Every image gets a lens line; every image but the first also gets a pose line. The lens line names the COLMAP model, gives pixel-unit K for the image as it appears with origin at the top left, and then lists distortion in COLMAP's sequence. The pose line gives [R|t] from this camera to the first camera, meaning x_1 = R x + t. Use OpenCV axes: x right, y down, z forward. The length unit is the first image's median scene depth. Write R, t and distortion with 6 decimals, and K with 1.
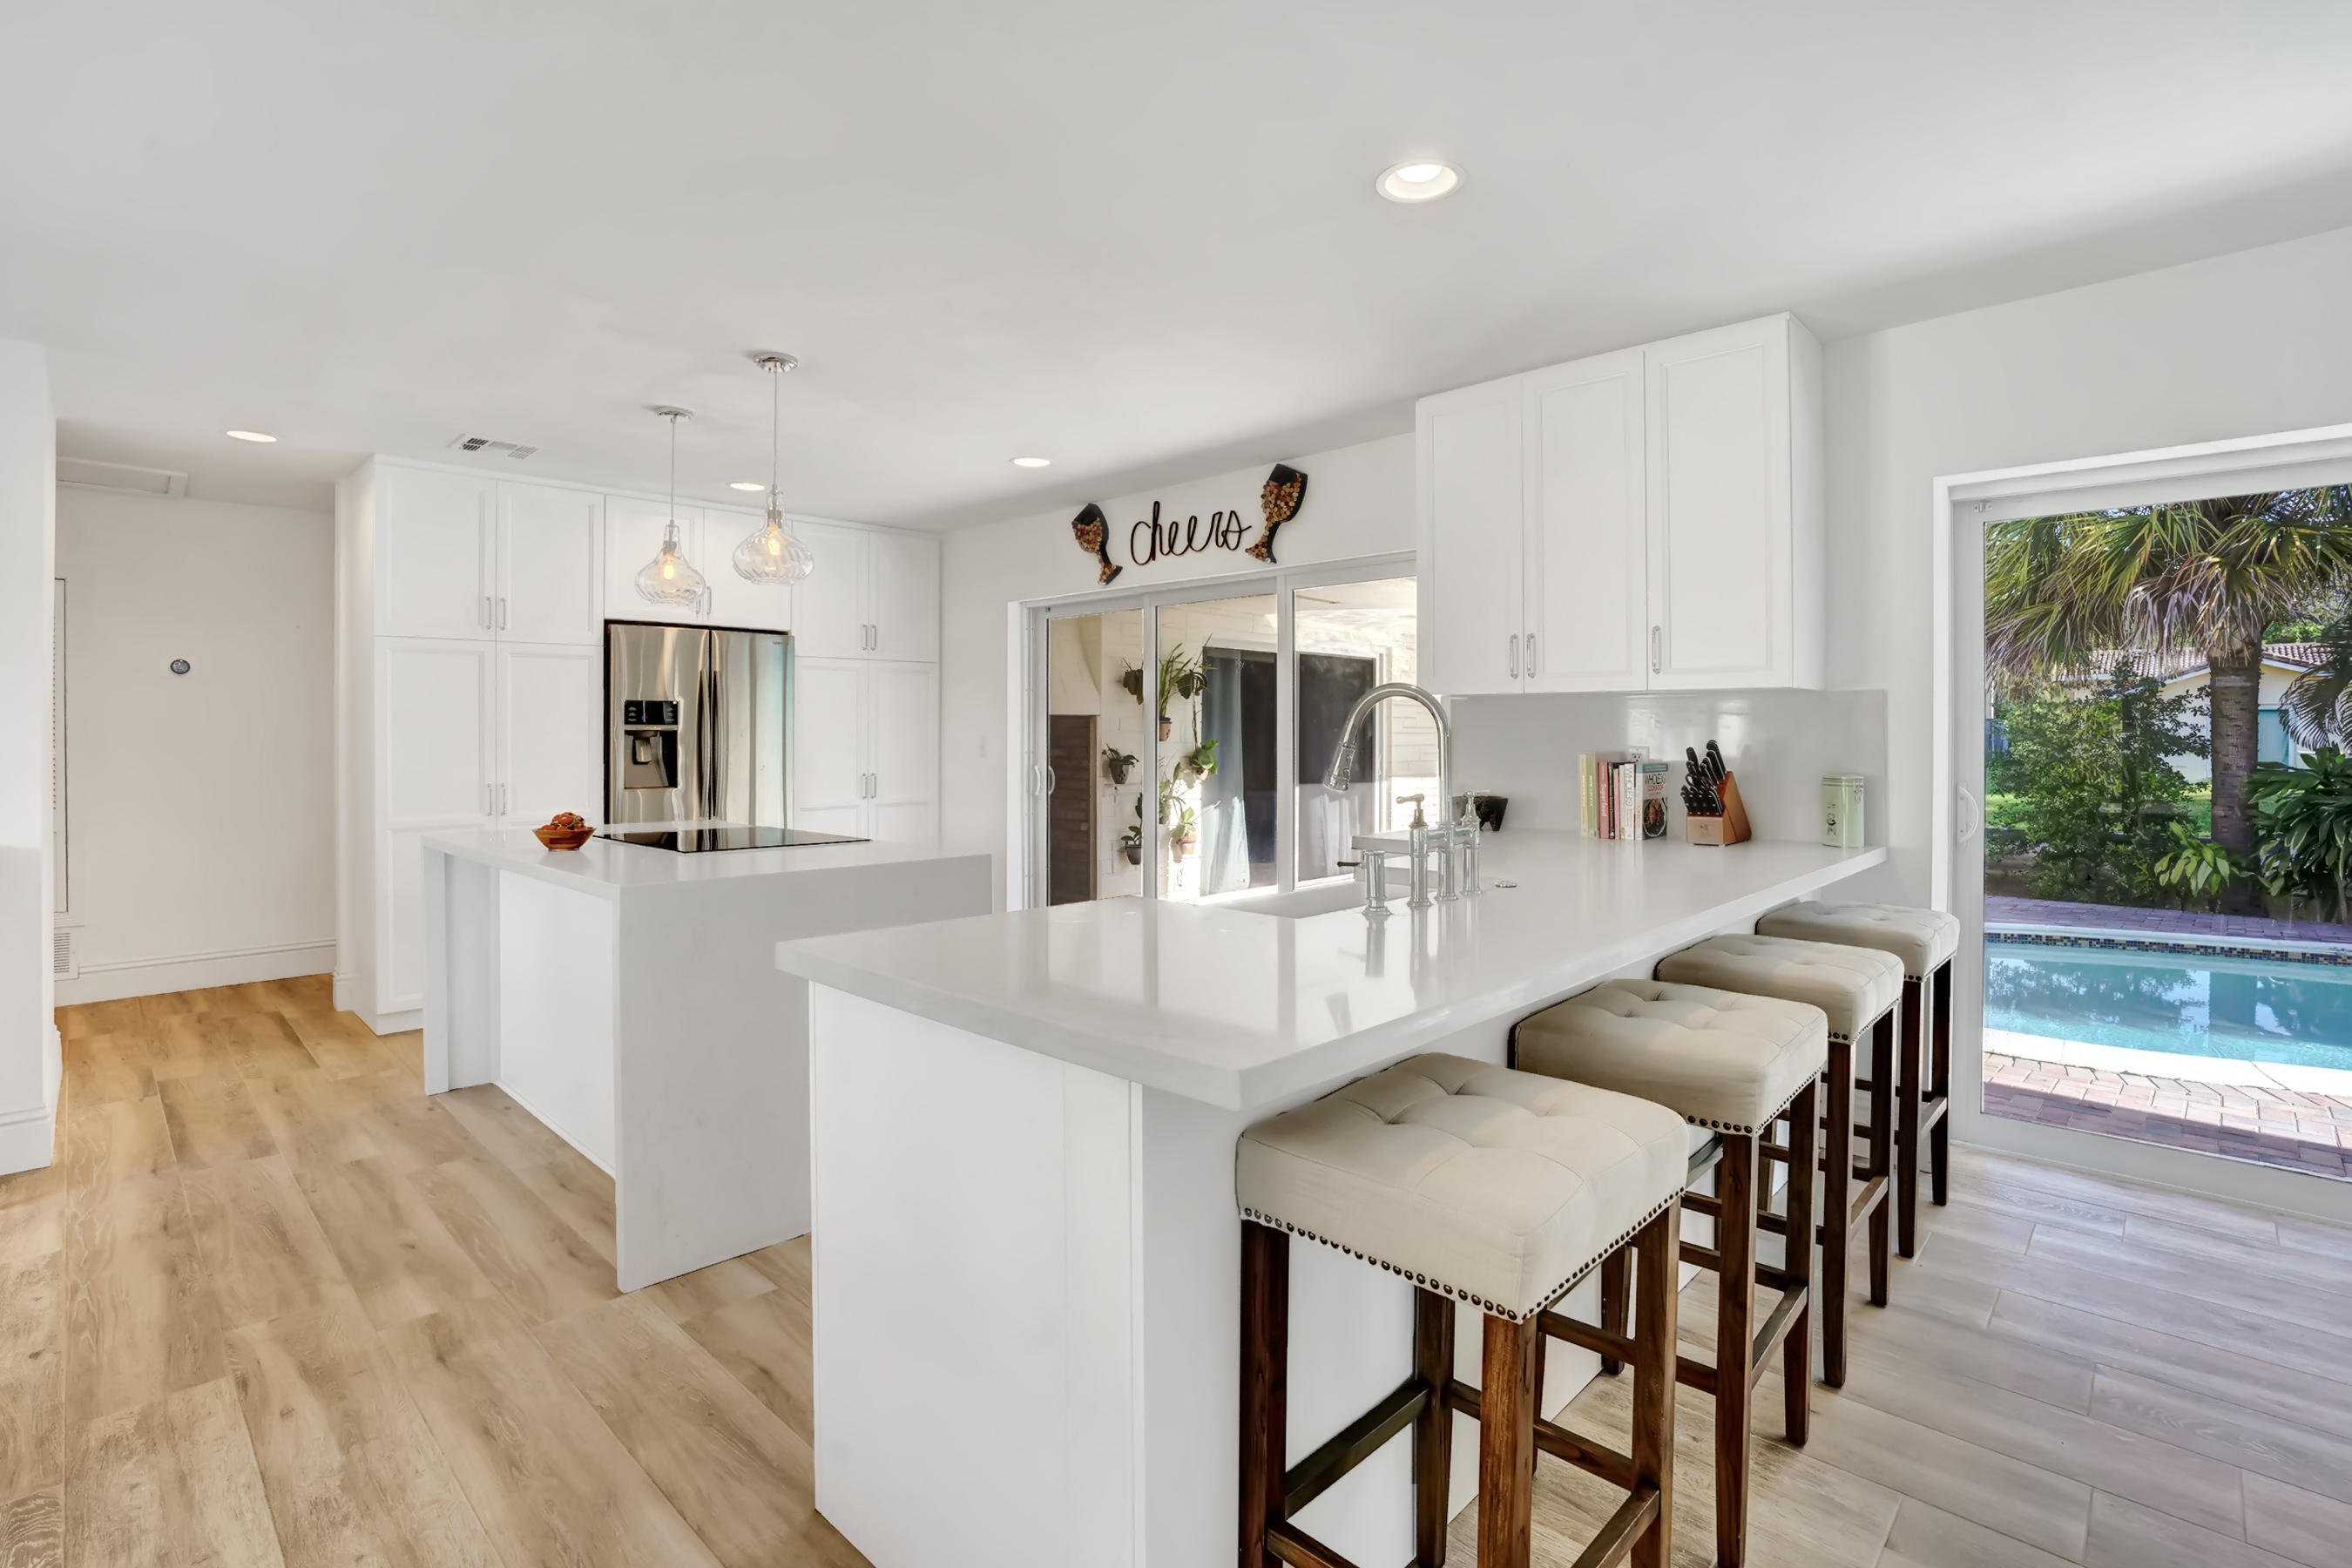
lens RADIAL K [[1095.6, 0, 1169.0], [0, 1095.6, 733.7], [0, 0, 1]] dist [-0.058009, 0.019621]
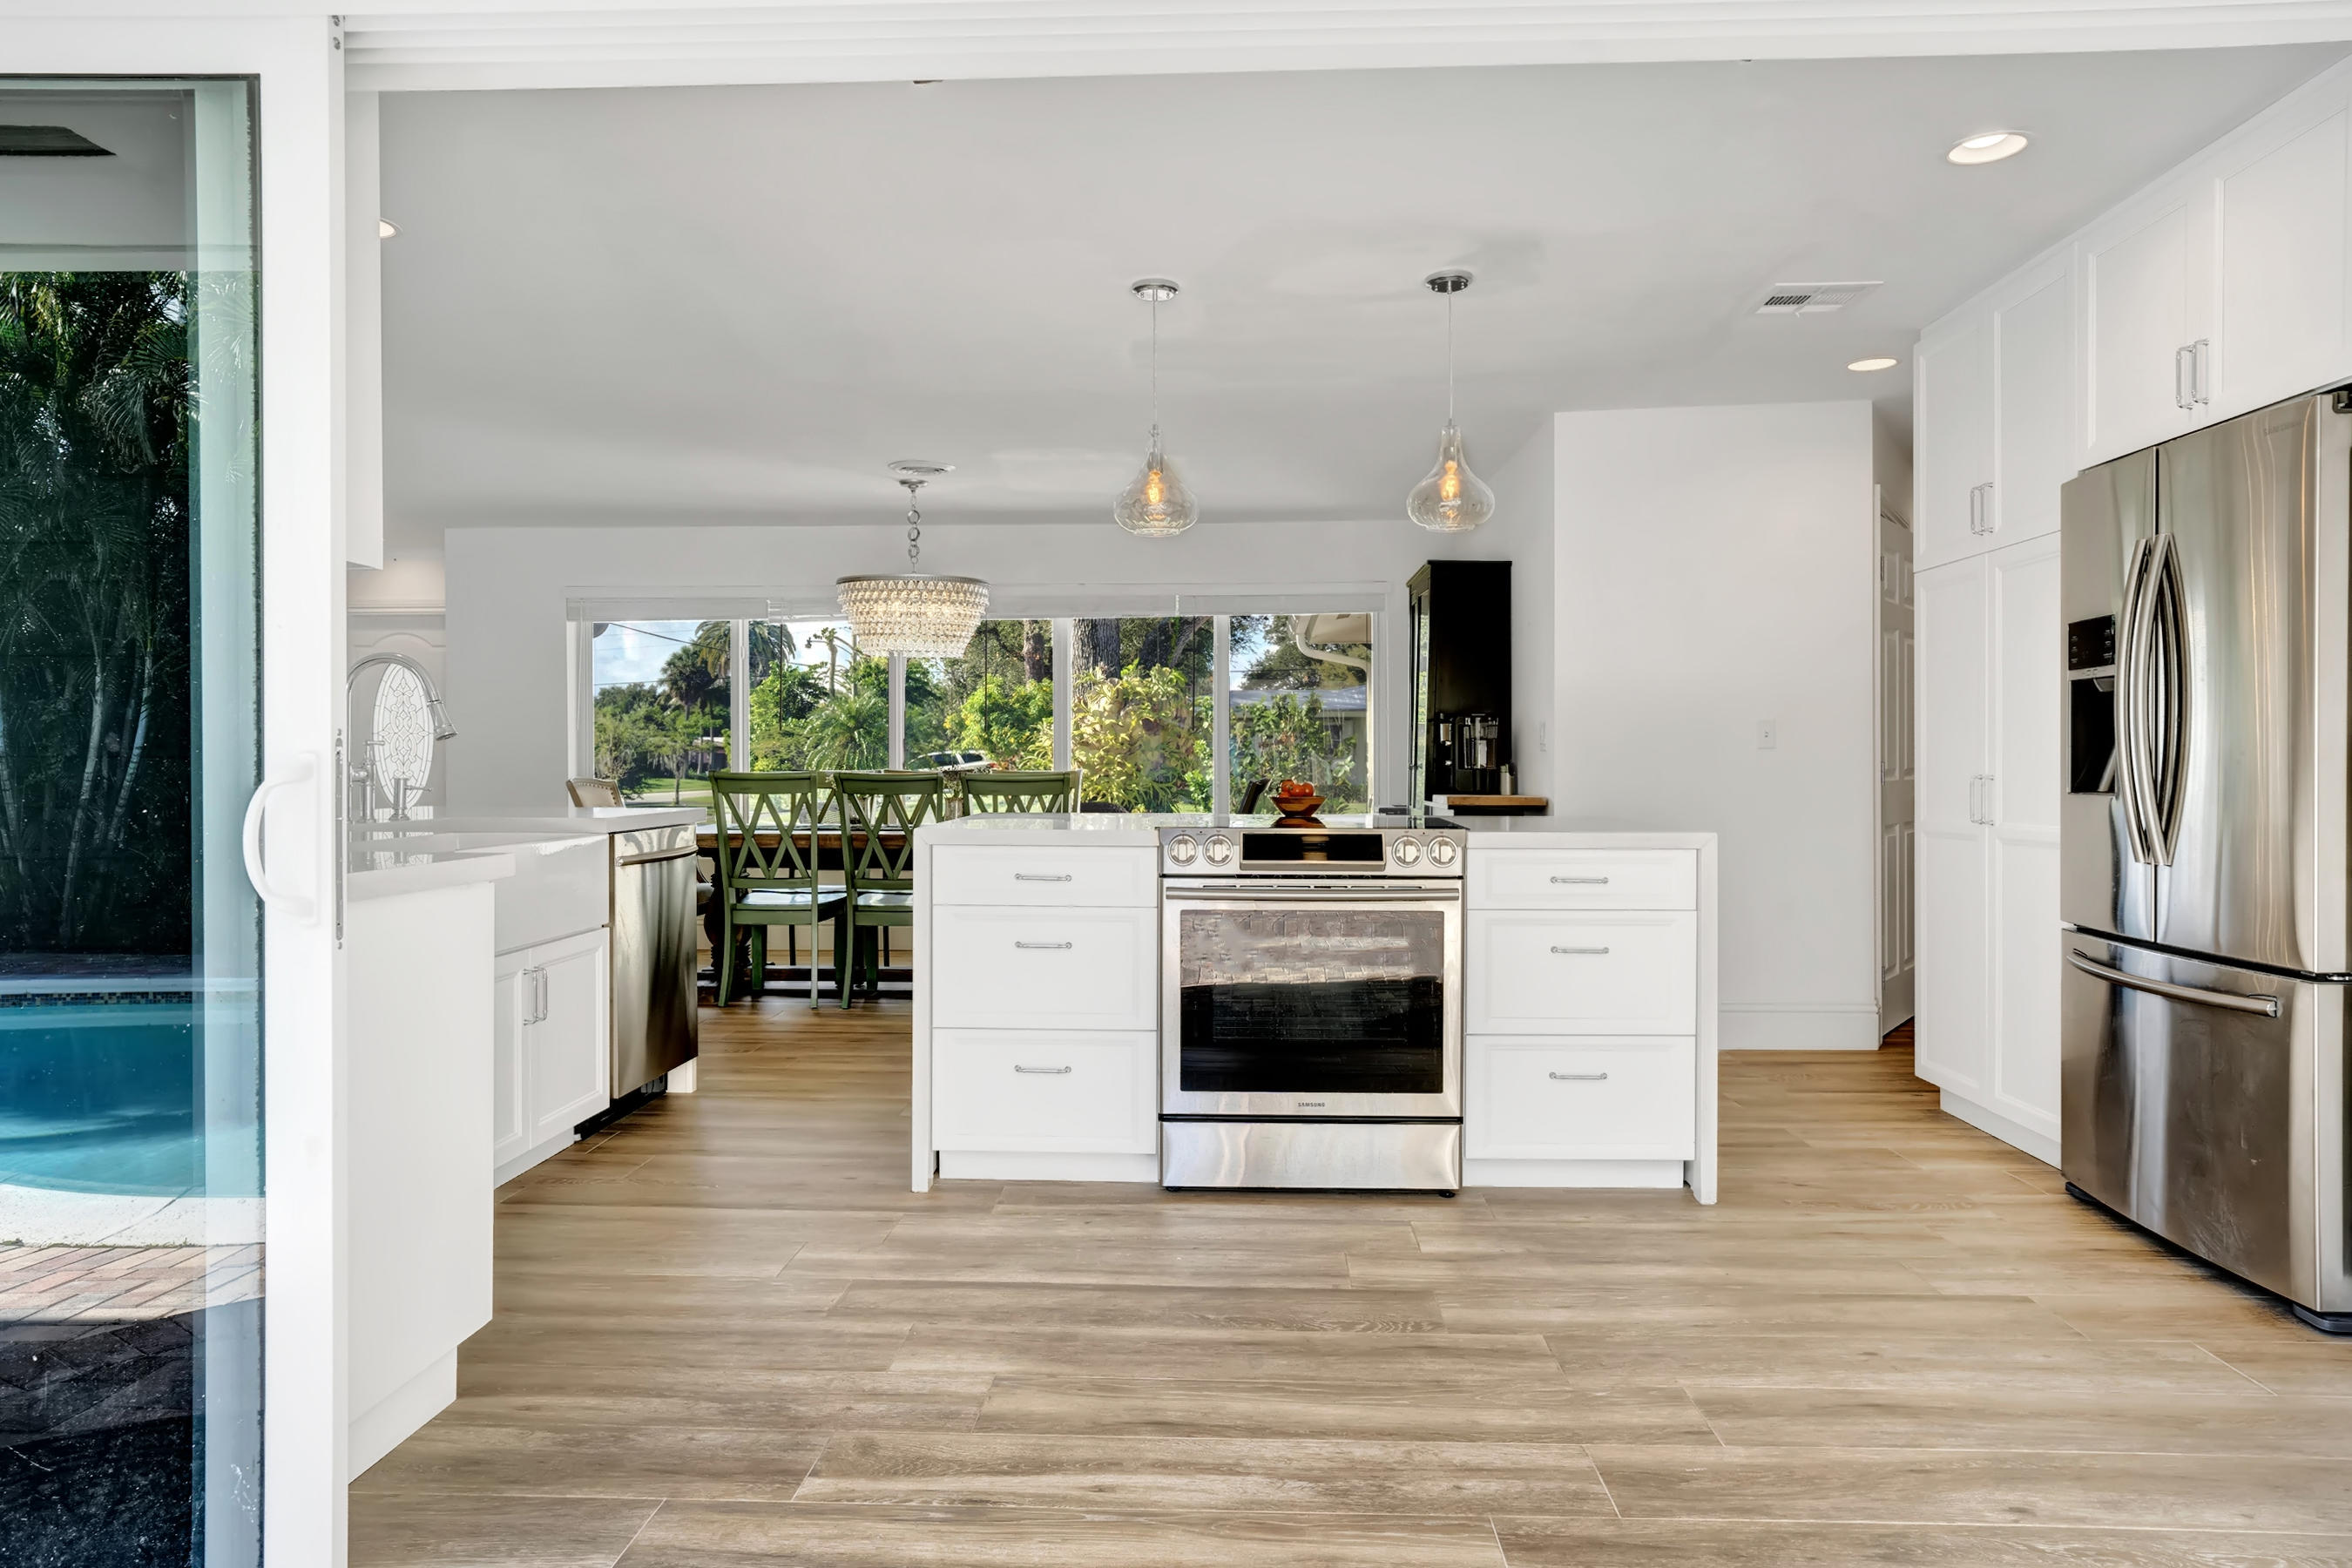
lens RADIAL K [[1479.7, 0, 1162.5], [0, 1479.7, 784.9], [0, 0, 1]] dist [0.003386, 0.000820]
pose [[-0.761850, 0.011638, -0.647649, 0.270800], [0.001207, 0.999862, 0.016548, 0.034303], [0.647753, 0.011825, -0.761759, 1.262640]]
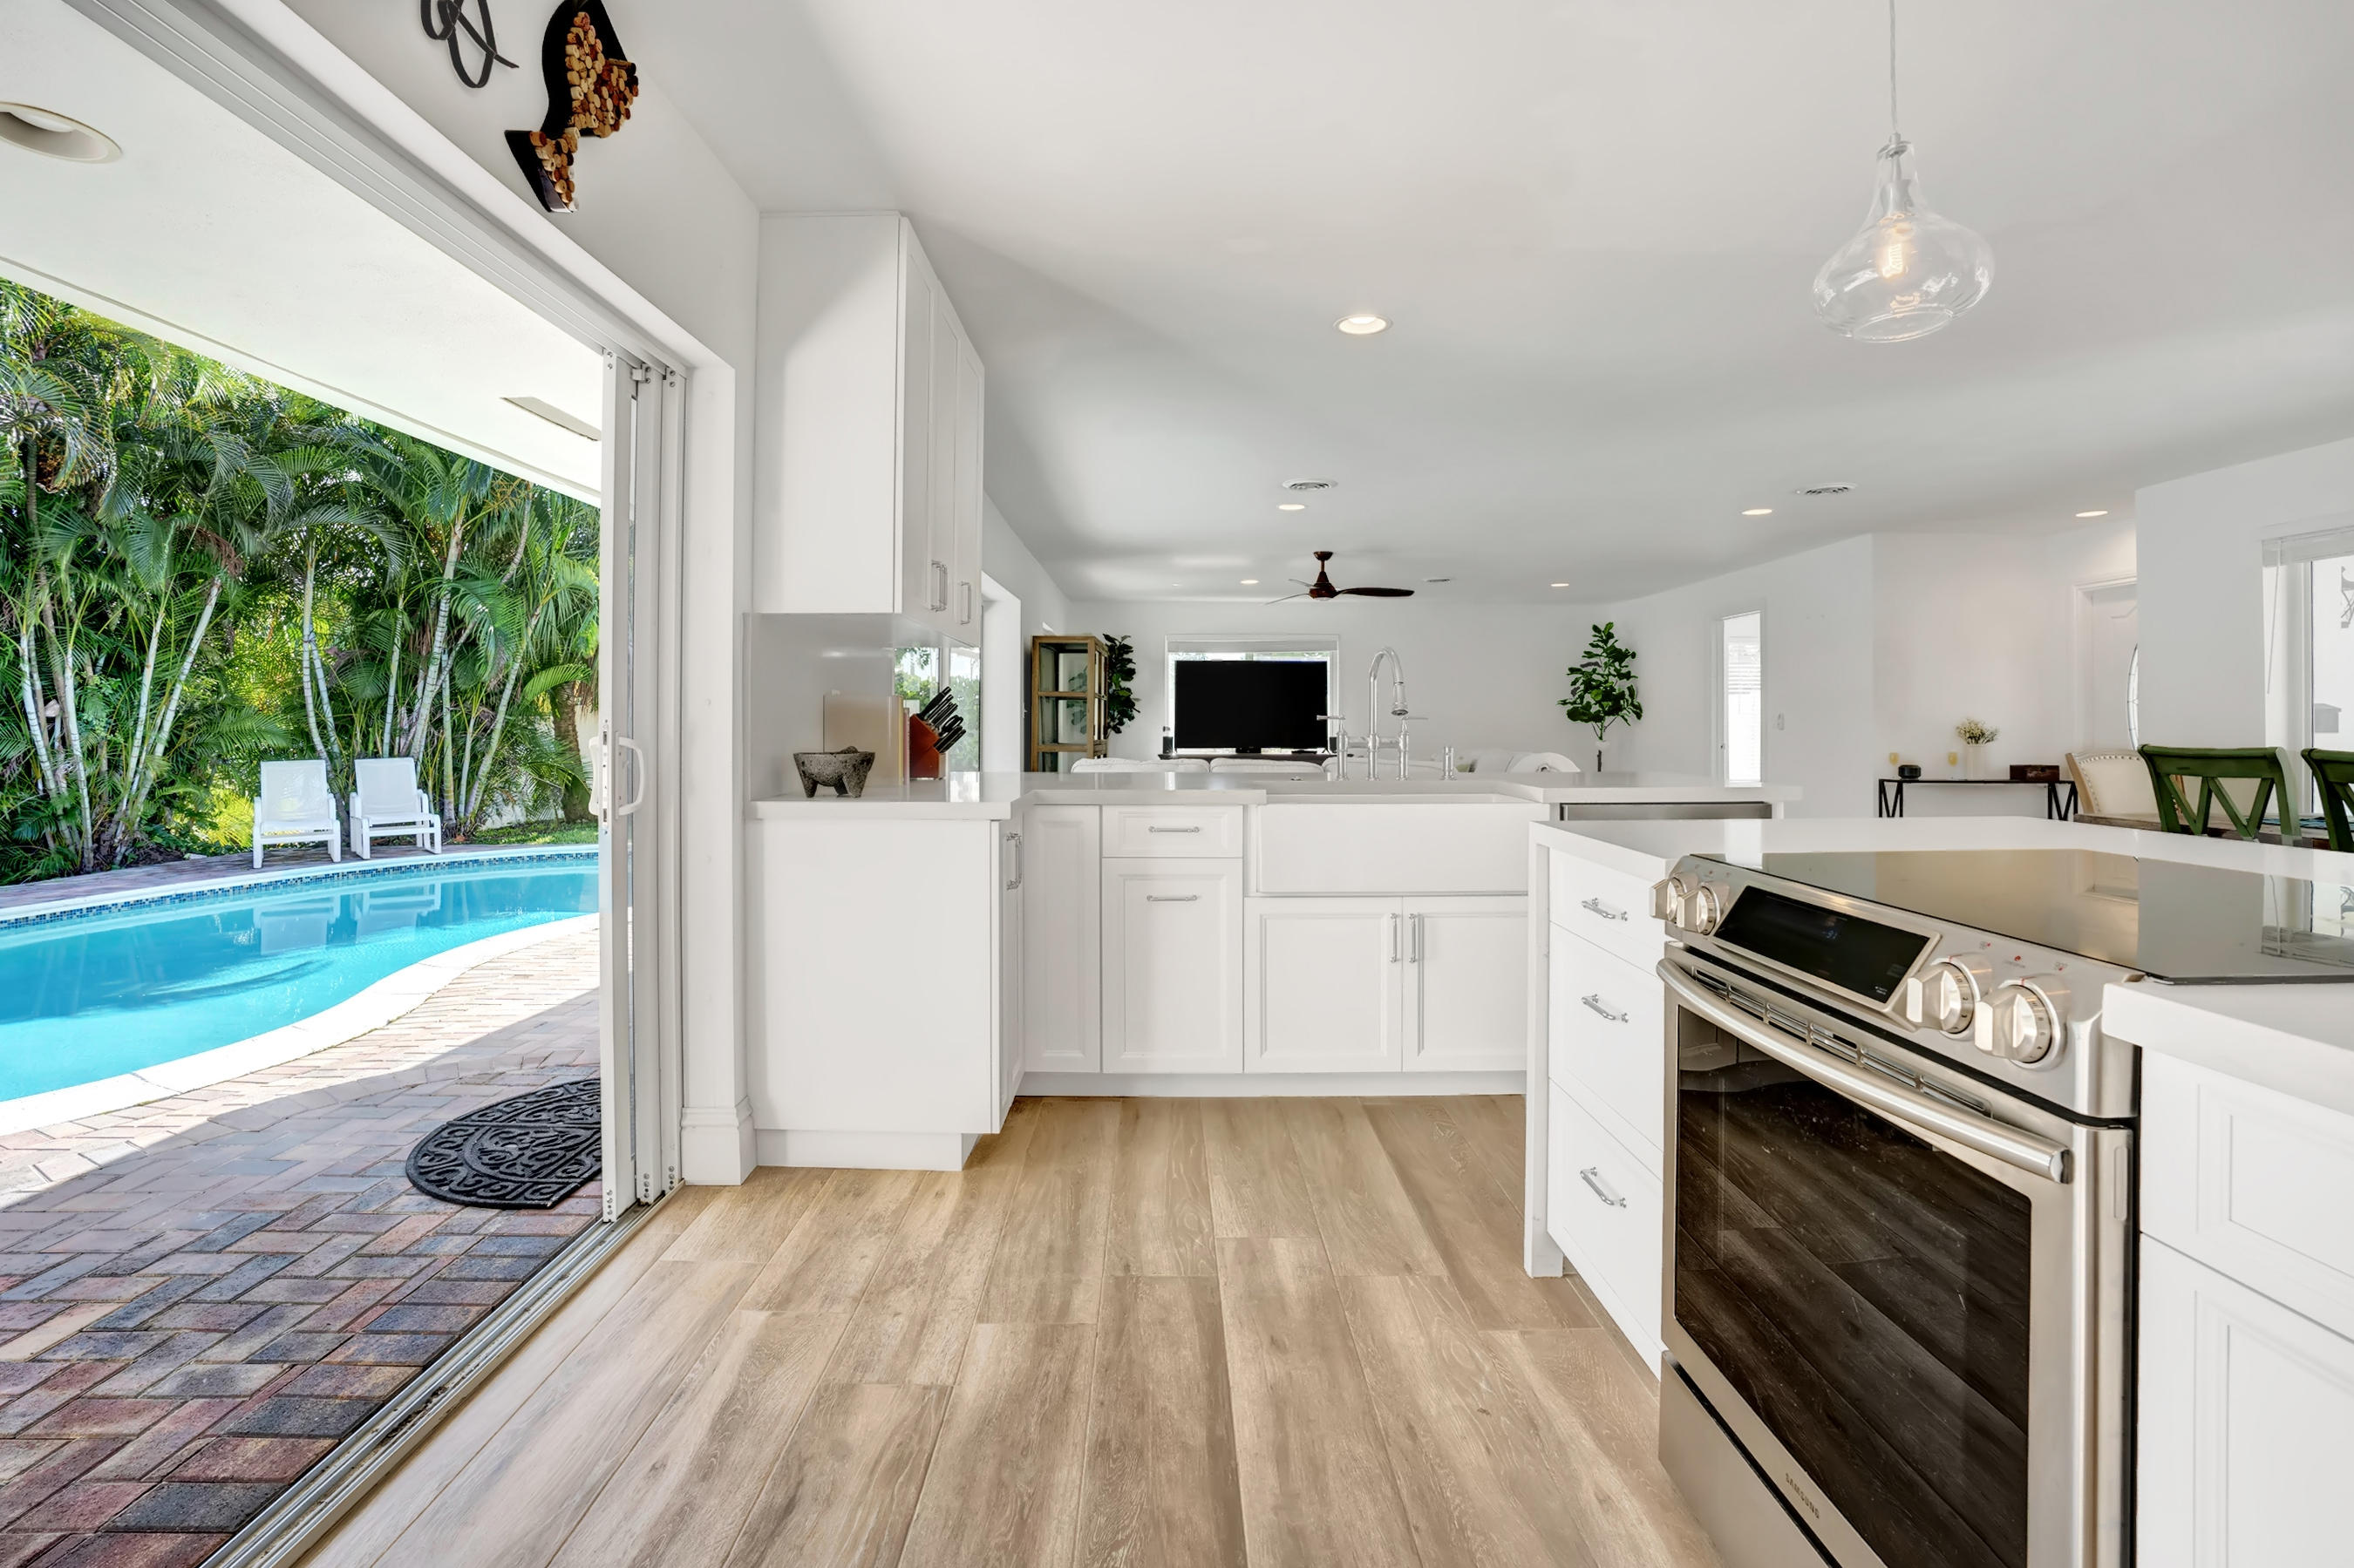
lens RADIAL K [[1096.4, 0, 1156.0], [0, 1096.4, 738.2], [0, 0, 1]] dist [-0.058009, 0.019621]
pose [[-0.688750, -0.006792, 0.724967, -0.315353], [0.000171, 0.999955, 0.009530, 0.030795], [-0.724999, 0.006688, -0.688717, 1.030343]]
